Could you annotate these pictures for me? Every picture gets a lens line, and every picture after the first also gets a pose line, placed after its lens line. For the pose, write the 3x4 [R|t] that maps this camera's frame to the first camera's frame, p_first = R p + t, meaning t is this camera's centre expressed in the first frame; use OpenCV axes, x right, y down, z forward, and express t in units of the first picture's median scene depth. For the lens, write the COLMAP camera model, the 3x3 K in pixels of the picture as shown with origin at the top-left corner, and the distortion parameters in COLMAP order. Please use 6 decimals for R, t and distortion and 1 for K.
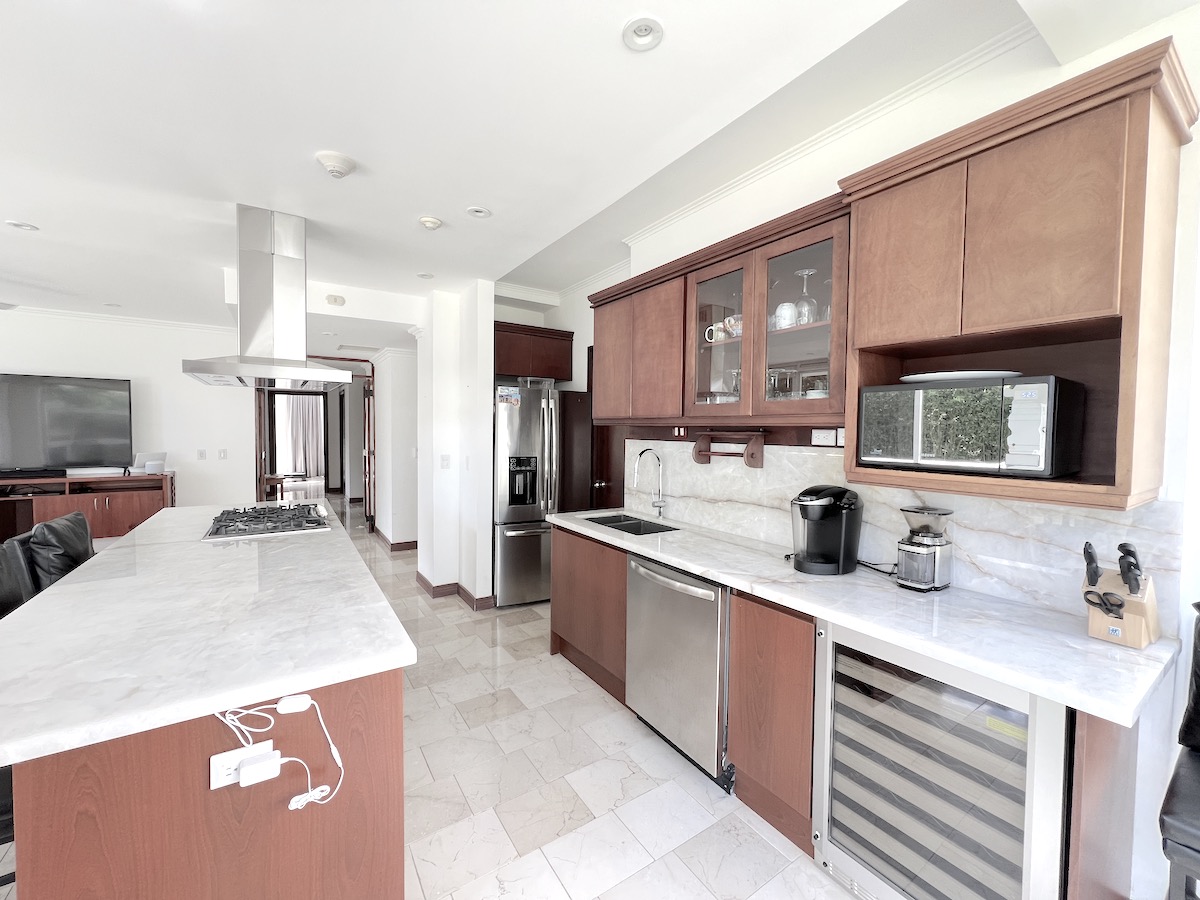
lens RADIAL K [[481.7, 0, 599.8], [0, 481.7, 447.4], [0, 0, 1]] dist [0.000060, 0.000408]
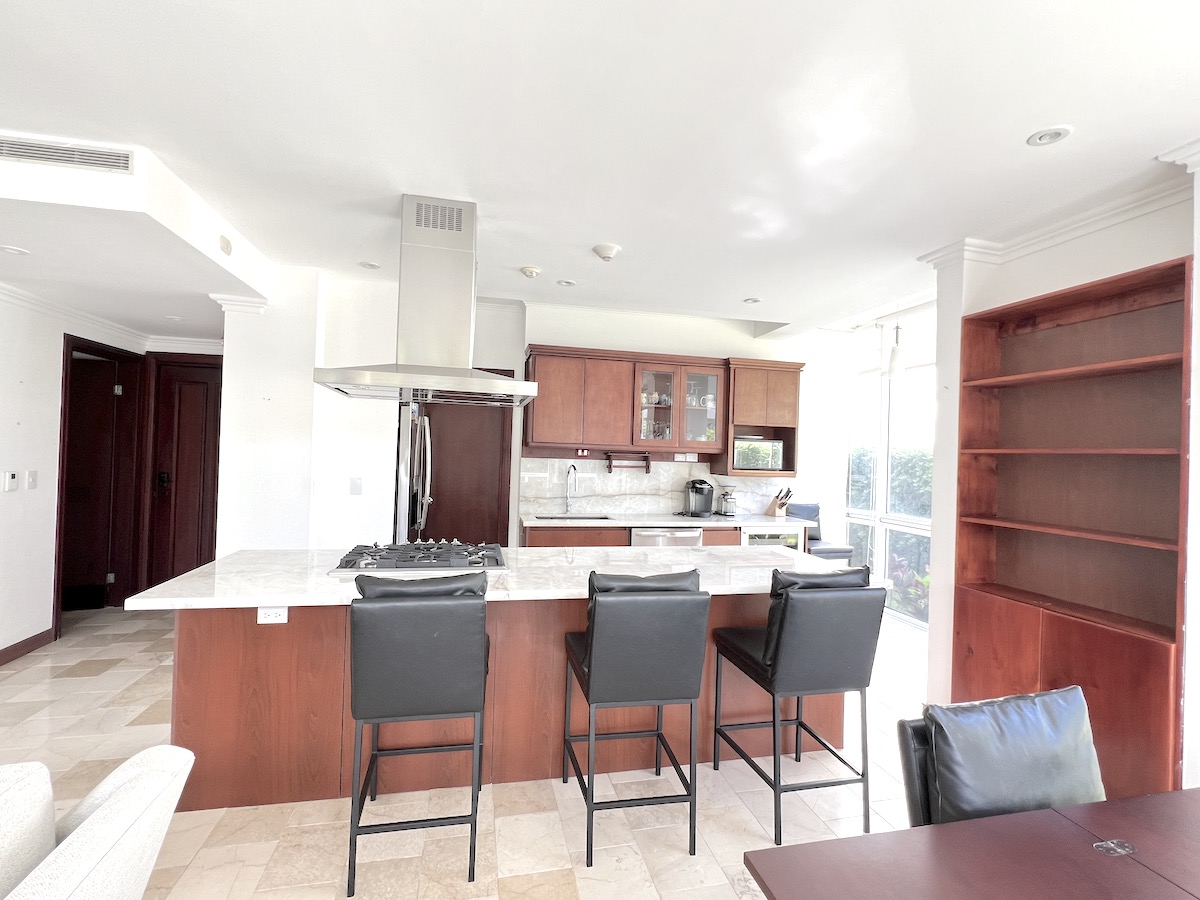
lens RADIAL K [[550.2, 0, 594.1], [0, 550.2, 448.5], [0, 0, 1]] dist [-0.001398, -0.000594]
pose [[0.356698, 0.008161, 0.934184, -1.627217], [0.009148, 0.999883, -0.012228, -0.028280], [-0.934175, 0.012908, 0.356582, 0.422914]]
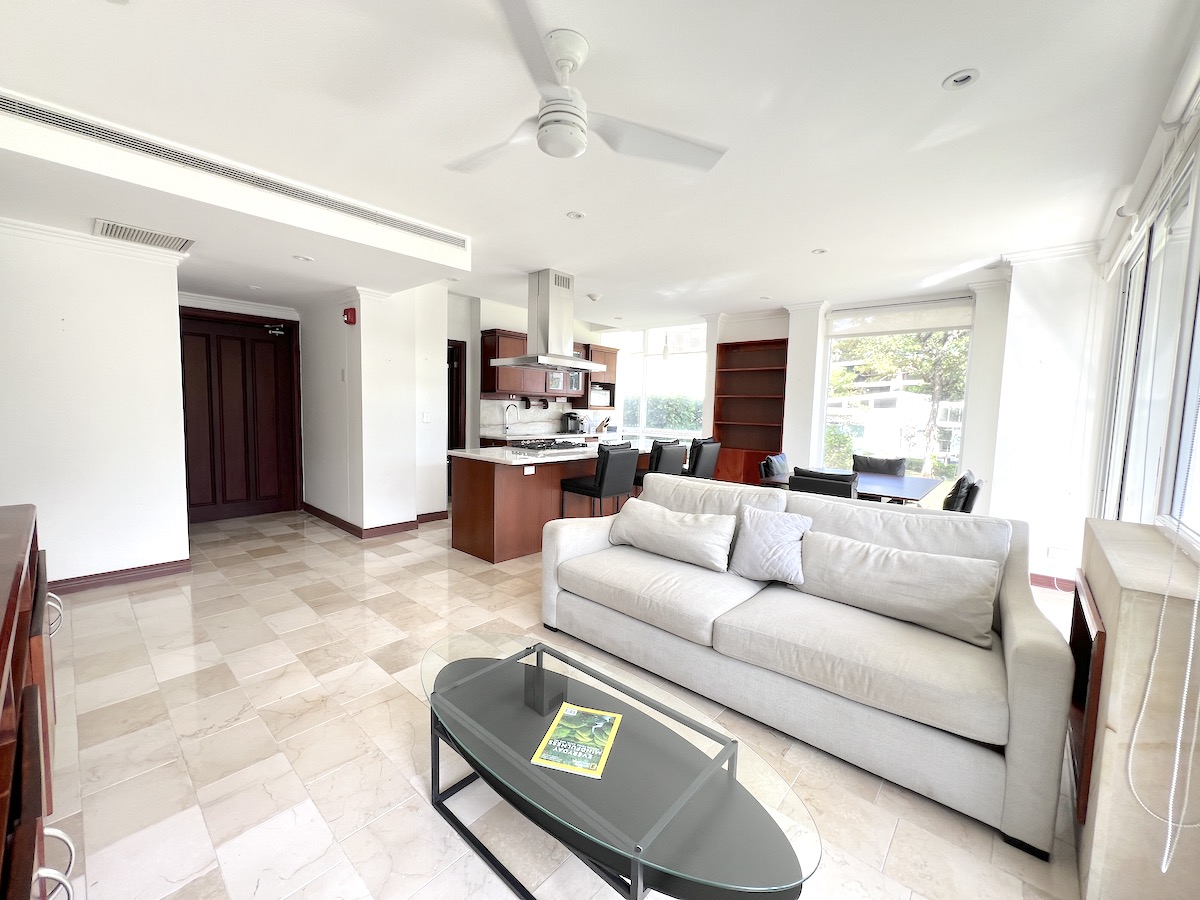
lens RADIAL K [[478.3, 0, 598.9], [0, 478.3, 440.2], [0, 0, 1]] dist [0.002327, 0.000162]
pose [[-0.255484, -0.082186, 0.963314, -2.629793], [0.009524, 0.996118, 0.087510, -0.024500], [-0.966766, 0.031532, -0.253709, 1.388457]]
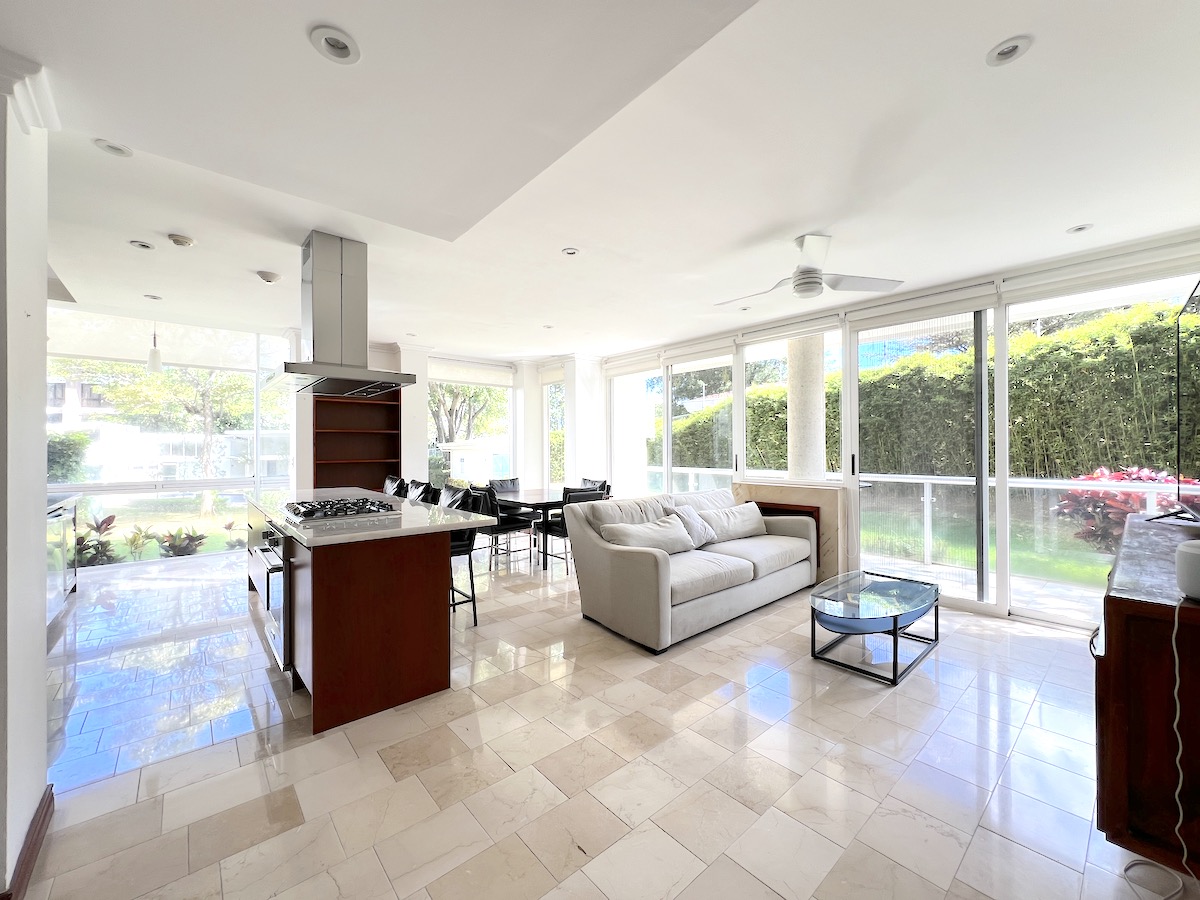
lens RADIAL K [[478.3, 0, 592.4], [0, 478.3, 446.9], [0, 0, 1]] dist [0.002327, 0.000162]
pose [[-0.991311, -0.006919, -0.131355, -1.222080], [-0.012244, 0.999134, 0.039777, -0.057590], [0.130966, 0.041040, -0.990537, 2.392030]]
